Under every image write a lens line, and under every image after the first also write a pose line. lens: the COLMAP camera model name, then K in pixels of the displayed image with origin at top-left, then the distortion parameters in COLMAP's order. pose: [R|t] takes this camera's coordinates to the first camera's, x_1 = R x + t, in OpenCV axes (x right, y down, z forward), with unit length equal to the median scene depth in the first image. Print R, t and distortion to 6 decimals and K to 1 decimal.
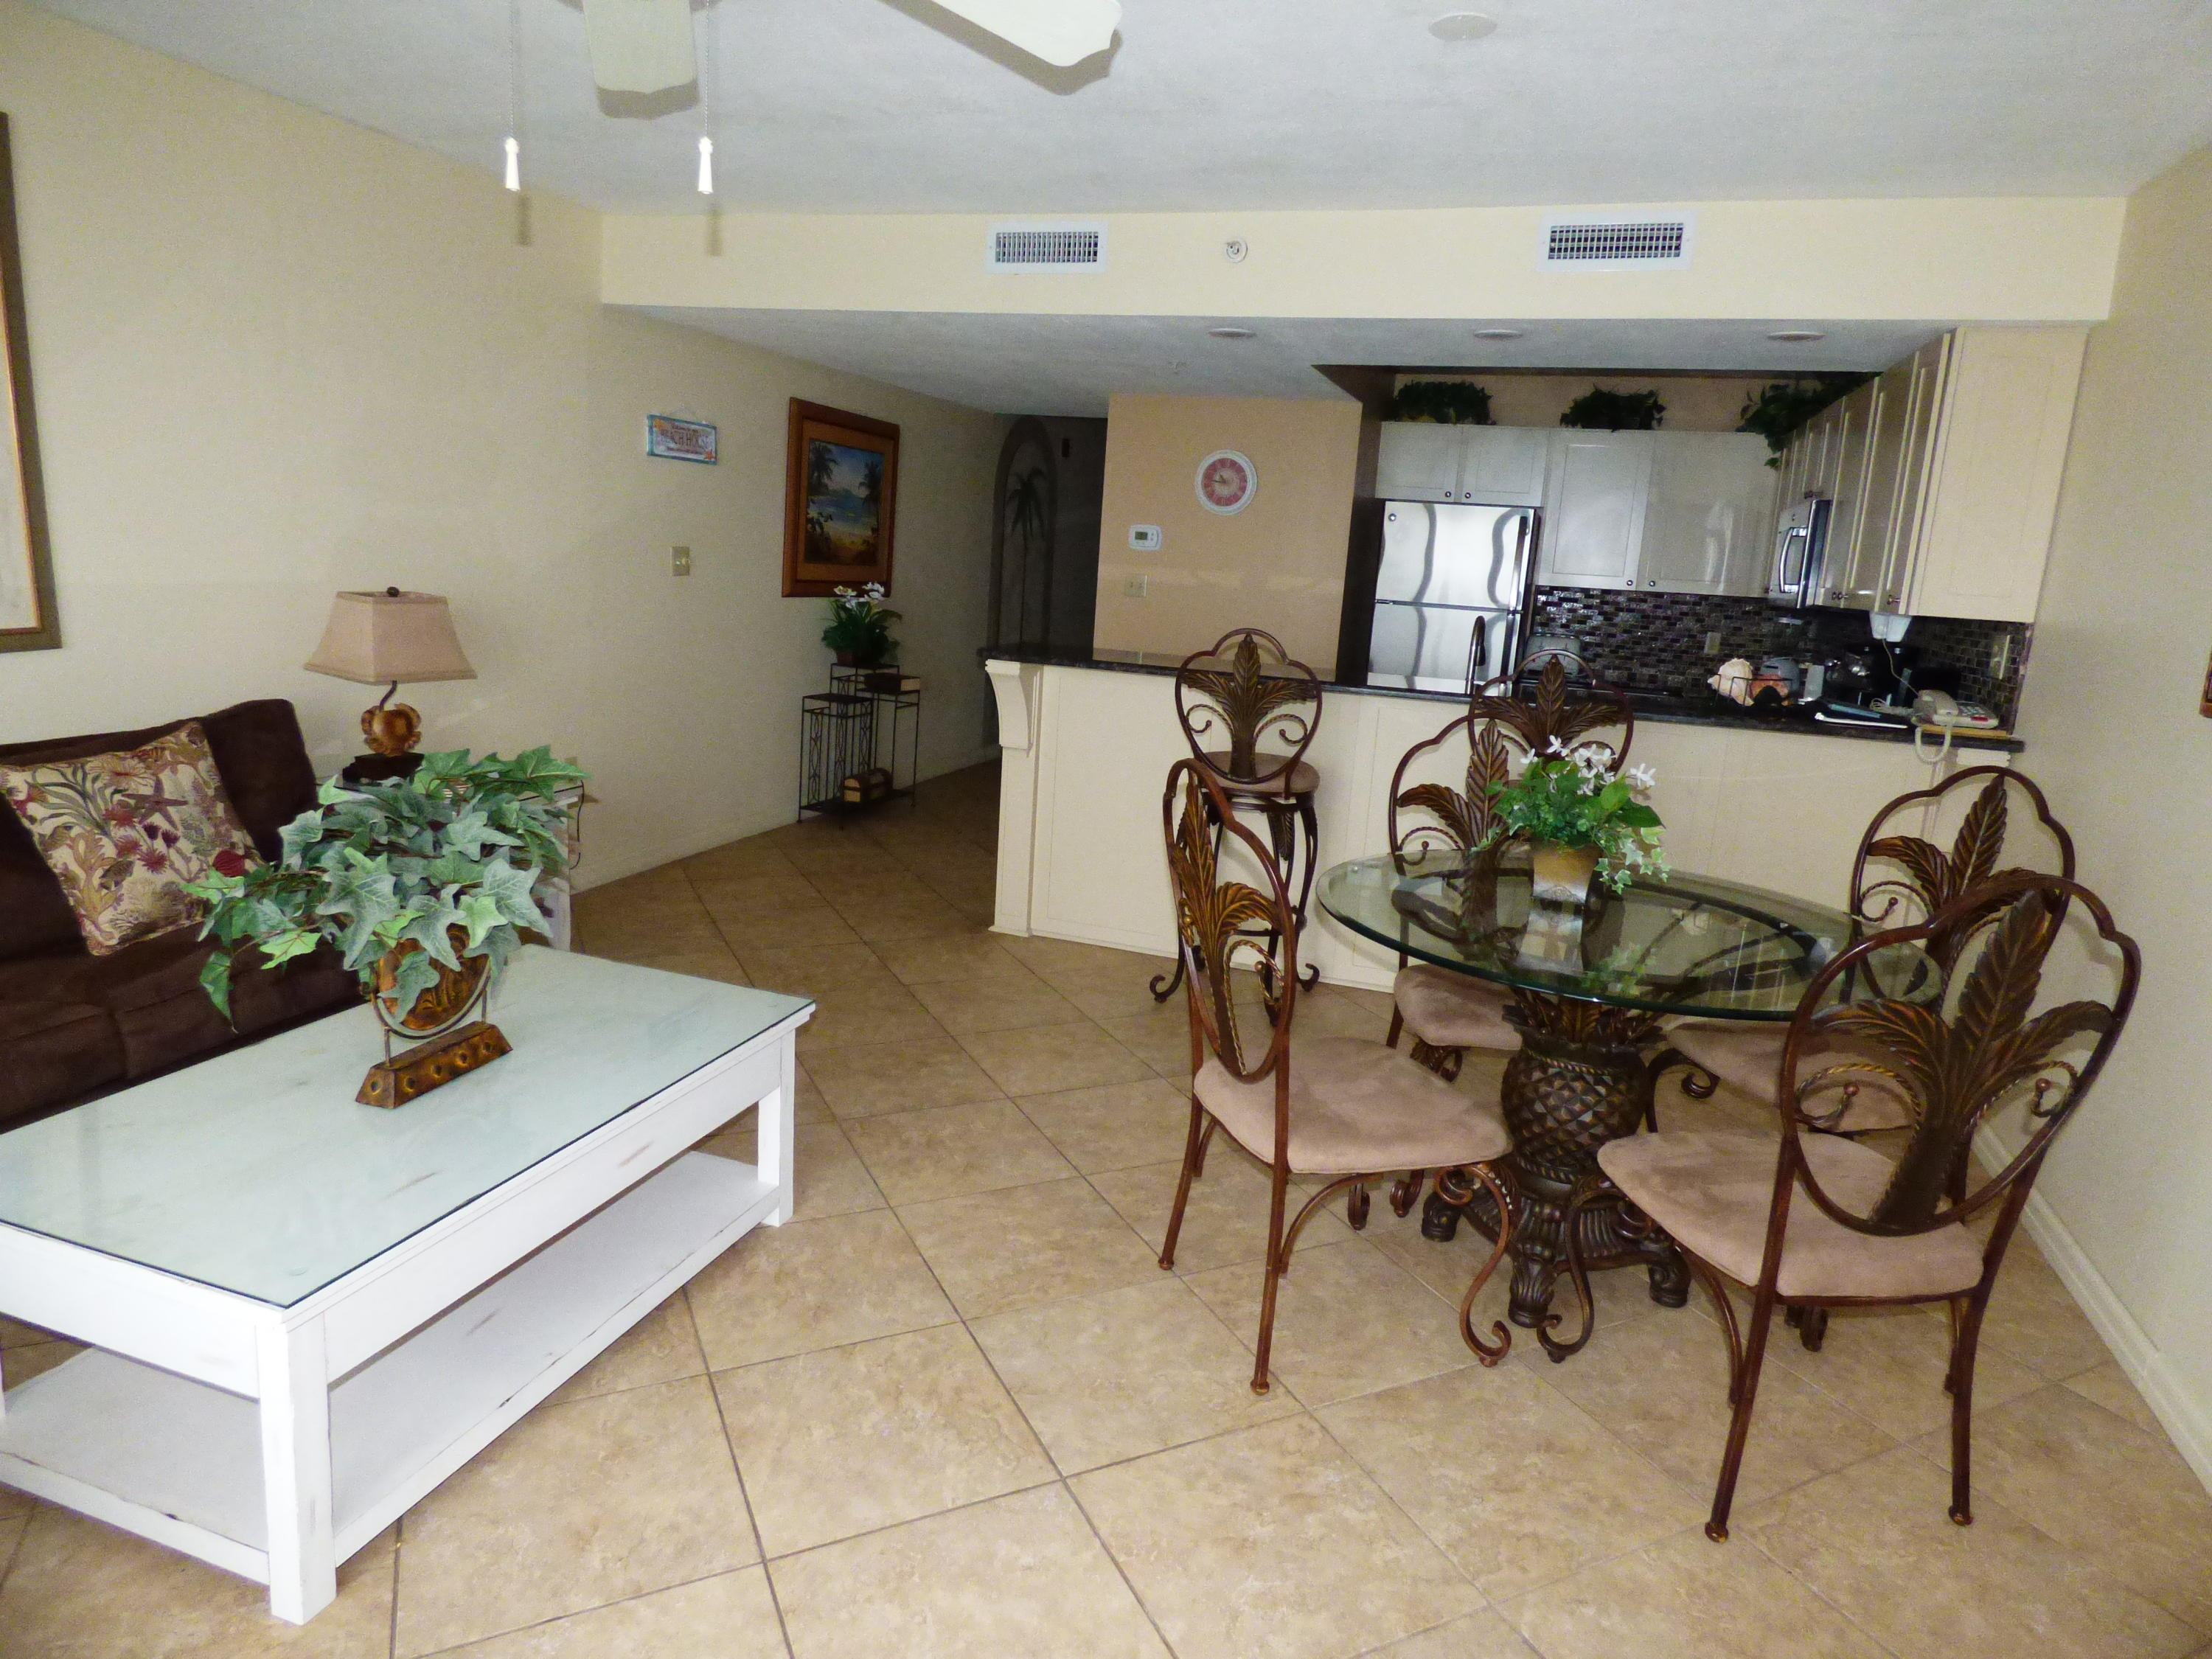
lens RADIAL K [[1312.2, 0, 1112.2], [0, 1312.2, 822.7], [0, 0, 1]] dist [-0.010838, -0.001631]
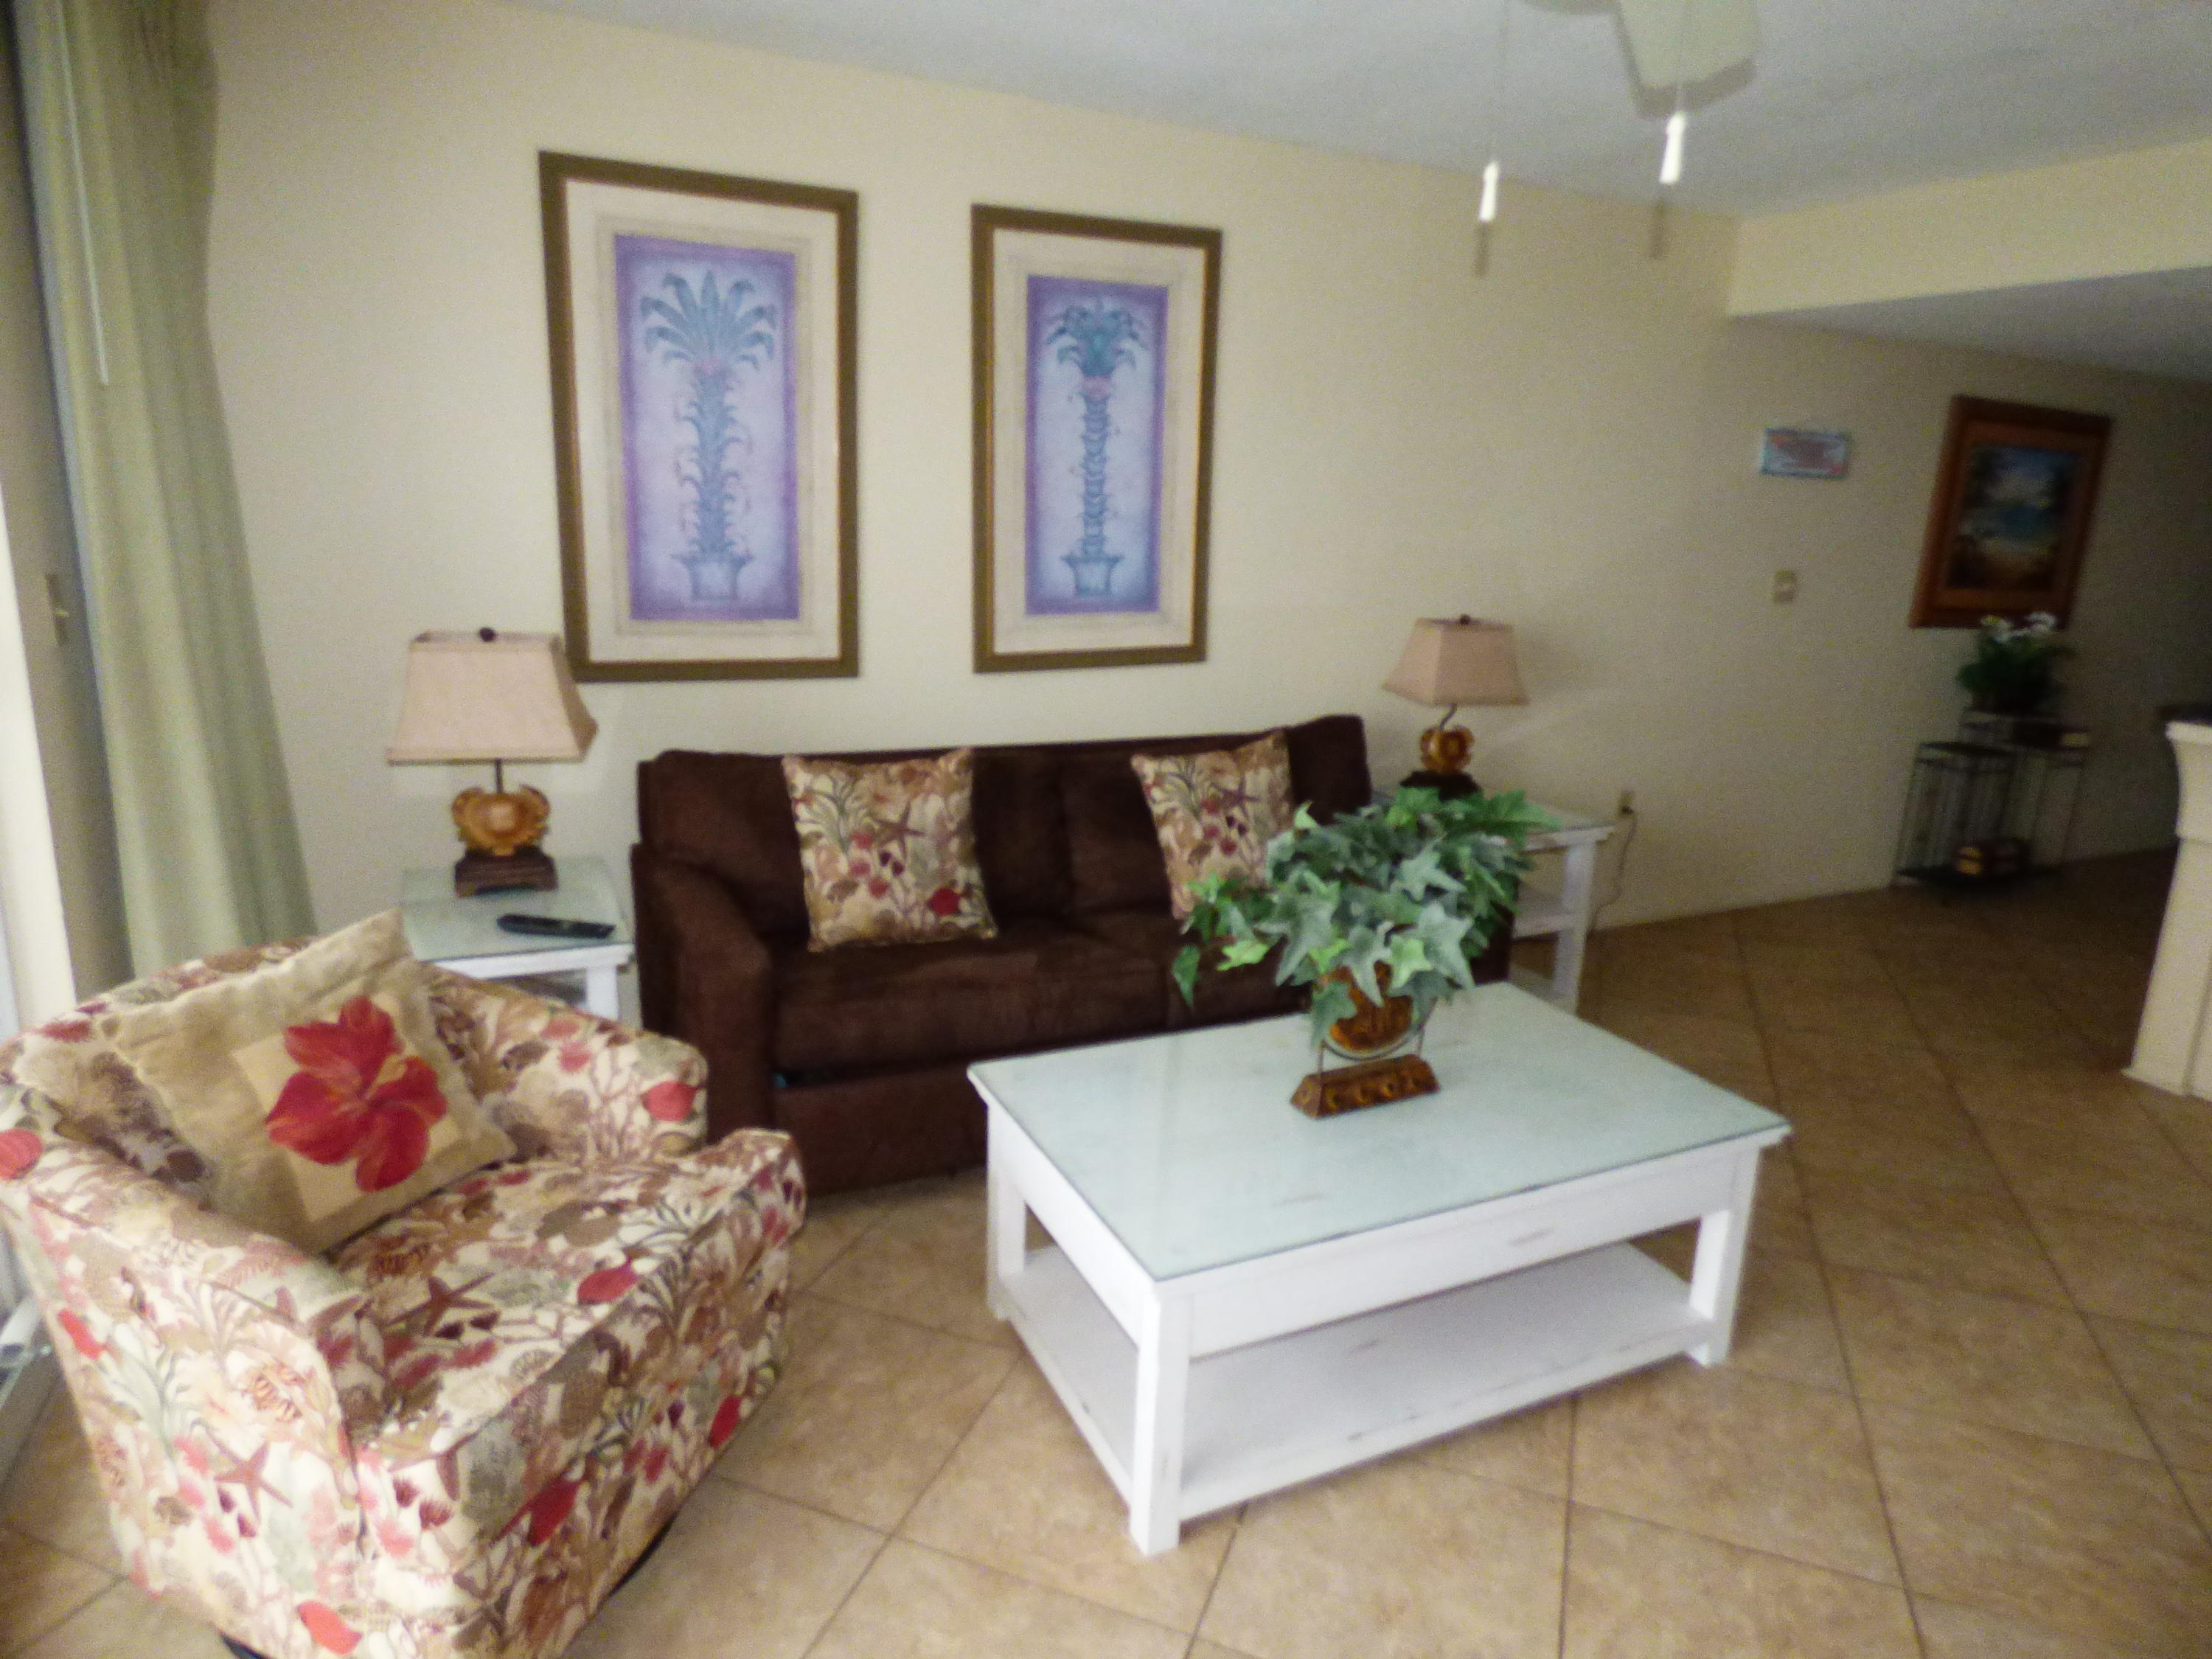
lens RADIAL K [[1312.2, 0, 1112.2], [0, 1312.2, 822.7], [0, 0, 1]] dist [-0.010838, -0.001631]
pose [[0.687799, 0.125425, -0.714983, 0.046137], [-0.135035, 0.989875, 0.043747, -0.030453], [0.713230, 0.066459, 0.697772, 0.089671]]
